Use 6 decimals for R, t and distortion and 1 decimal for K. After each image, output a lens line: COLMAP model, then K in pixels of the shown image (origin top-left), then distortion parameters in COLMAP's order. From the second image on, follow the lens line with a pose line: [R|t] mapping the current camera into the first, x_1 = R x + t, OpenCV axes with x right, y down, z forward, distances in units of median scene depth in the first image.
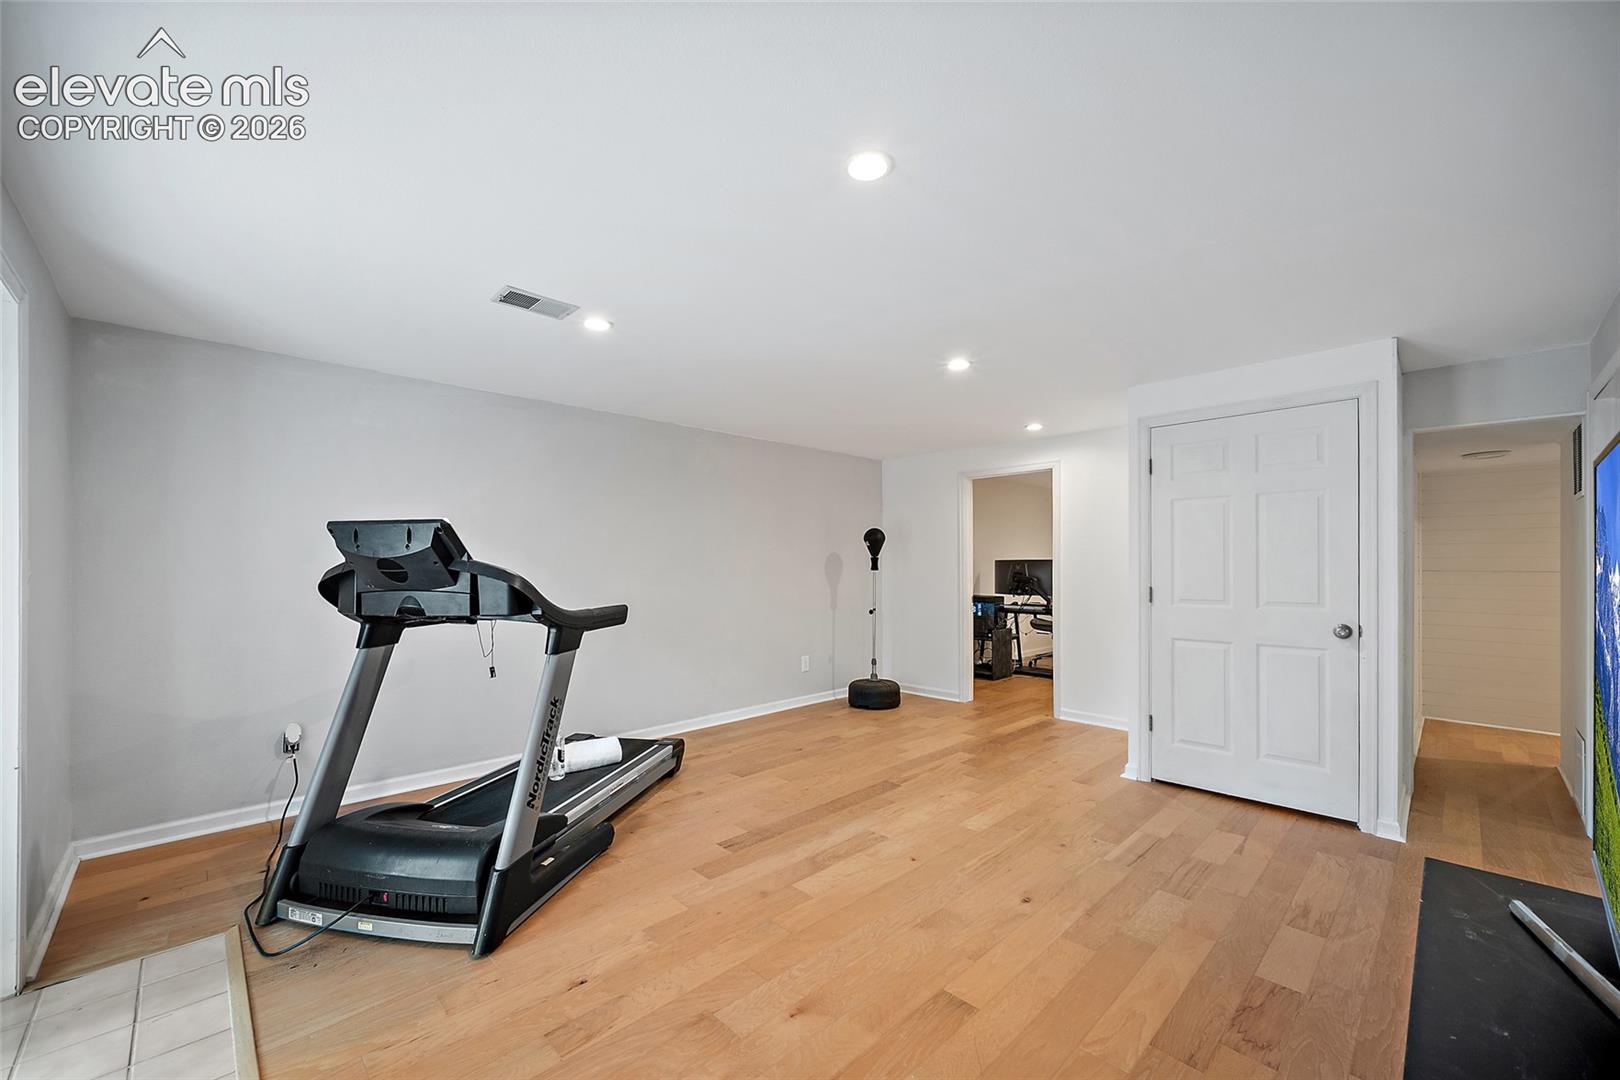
lens RADIAL K [[634.3, 0, 803.1], [0, 634.3, 555.8], [0, 0, 1]] dist [-0.002737, -0.000260]
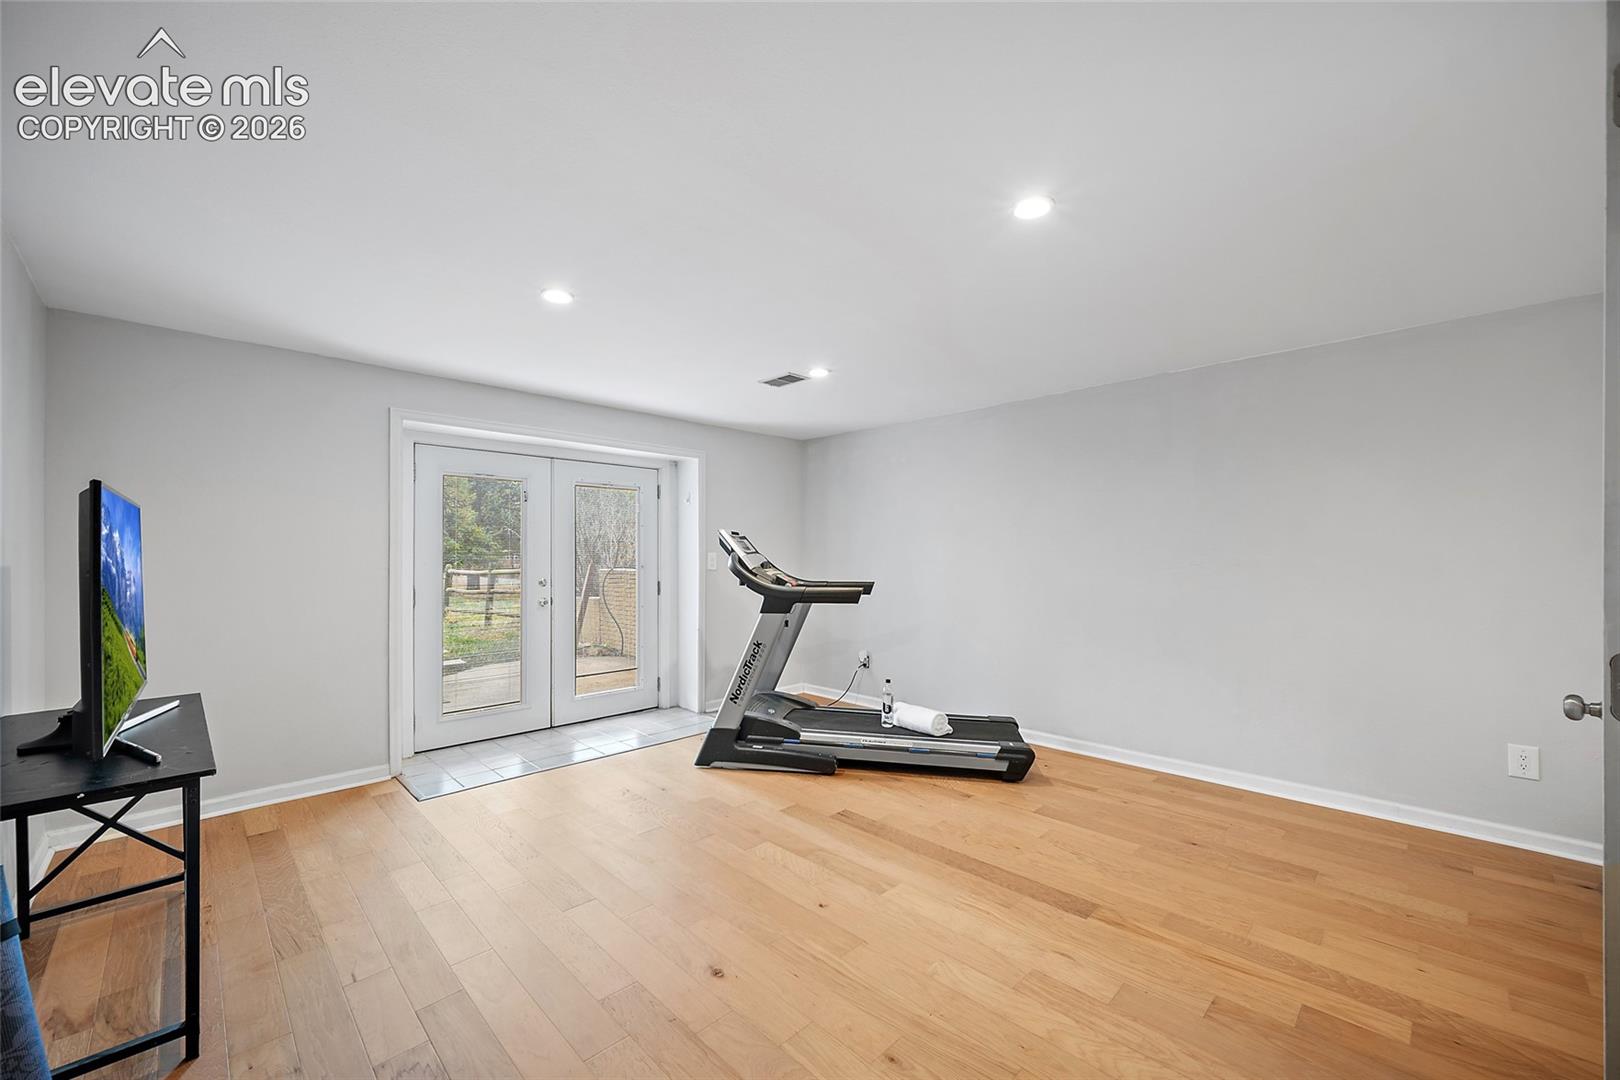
lens RADIAL K [[634.3, 0, 803.3], [0, 634.3, 546.9], [0, 0, 1]] dist [-0.002737, -0.000260]
pose [[0.024102, -0.007213, -0.999683, 0.824068], [0.010822, 0.999917, -0.006953, 0.006401], [0.999651, -0.010651, 0.024178, 0.776107]]
